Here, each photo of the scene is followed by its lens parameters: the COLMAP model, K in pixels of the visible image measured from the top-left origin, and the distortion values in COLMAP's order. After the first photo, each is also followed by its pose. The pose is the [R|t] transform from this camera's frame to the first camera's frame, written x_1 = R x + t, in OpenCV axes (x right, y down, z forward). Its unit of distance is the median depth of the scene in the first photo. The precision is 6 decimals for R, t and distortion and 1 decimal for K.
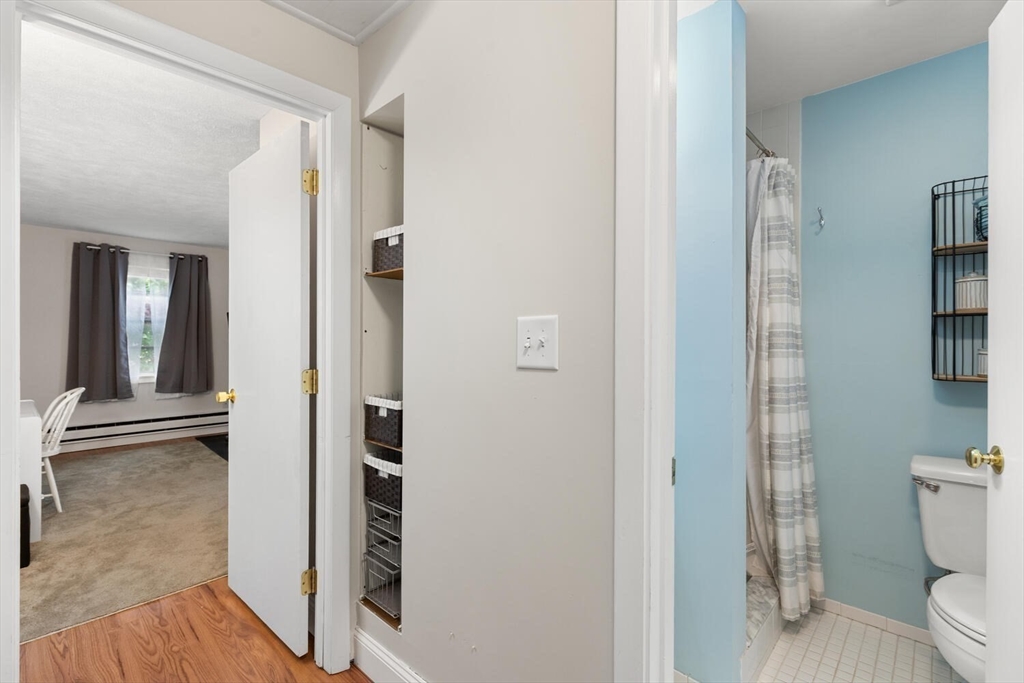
lens RADIAL K [[464.8, 0, 510.1], [0, 464.8, 344.8], [0, 0, 1]] dist [0.003762, -0.001760]
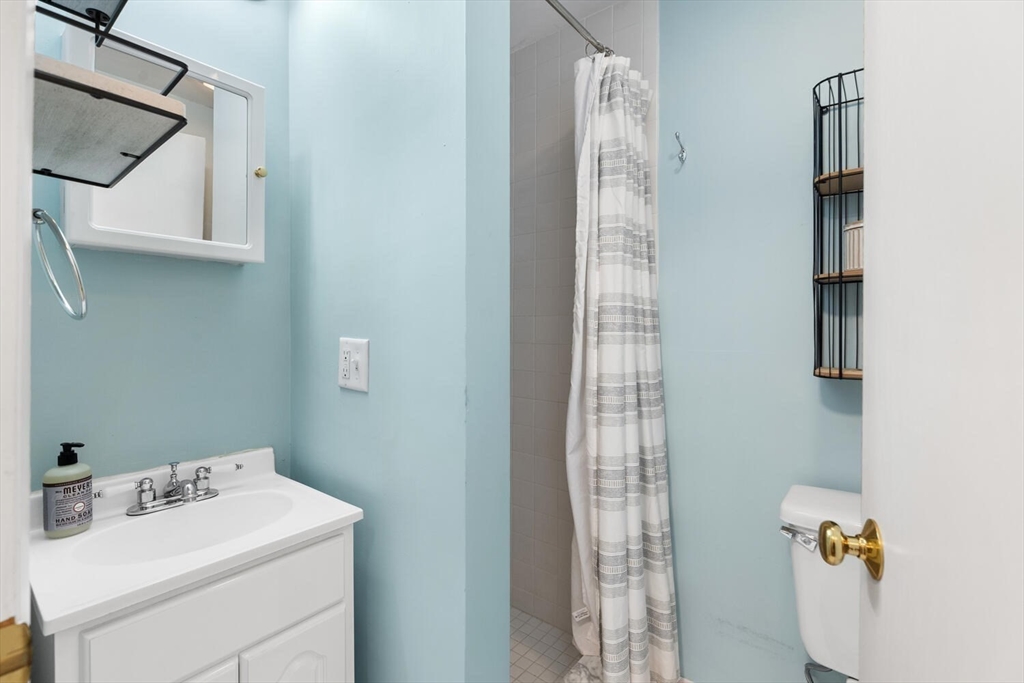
lens RADIAL K [[464.8, 0, 514.6], [0, 464.8, 334.7], [0, 0, 1]] dist [0.003762, -0.001760]
pose [[0.997101, -0.001919, 0.076071, 0.381573], [0.001581, 0.999989, 0.004501, 0.010127], [-0.076079, -0.004368, 0.997092, 0.325511]]
